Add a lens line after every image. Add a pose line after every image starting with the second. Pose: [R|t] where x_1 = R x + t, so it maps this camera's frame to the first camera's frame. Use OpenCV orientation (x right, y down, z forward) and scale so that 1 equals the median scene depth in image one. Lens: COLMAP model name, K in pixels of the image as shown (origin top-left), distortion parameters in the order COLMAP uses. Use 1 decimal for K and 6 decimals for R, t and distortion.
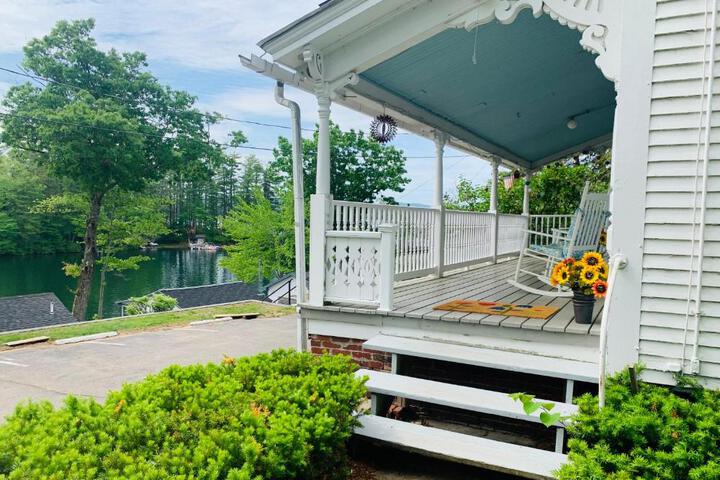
lens RADIAL K [[581.0, 0, 360.0], [0, 581.0, 240.0], [0, 0, 1]] dist [-0.009213, -0.008938]
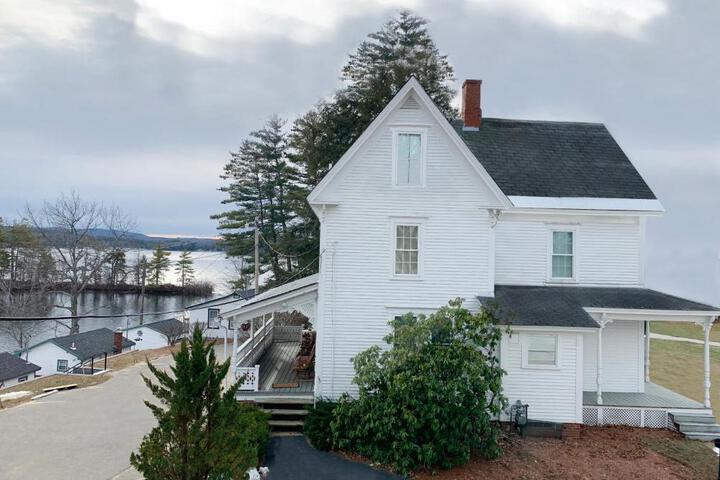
lens RADIAL K [[581.0, 0, 360.0], [0, 581.0, 240.0], [0, 0, 1]] dist [-0.009213, -0.008938]
pose [[0.888191, 0.004454, 0.459453, -0.209439], [0.021595, 0.998443, -0.051424, -0.122702], [-0.458967, 0.055596, 0.886712, -0.501776]]
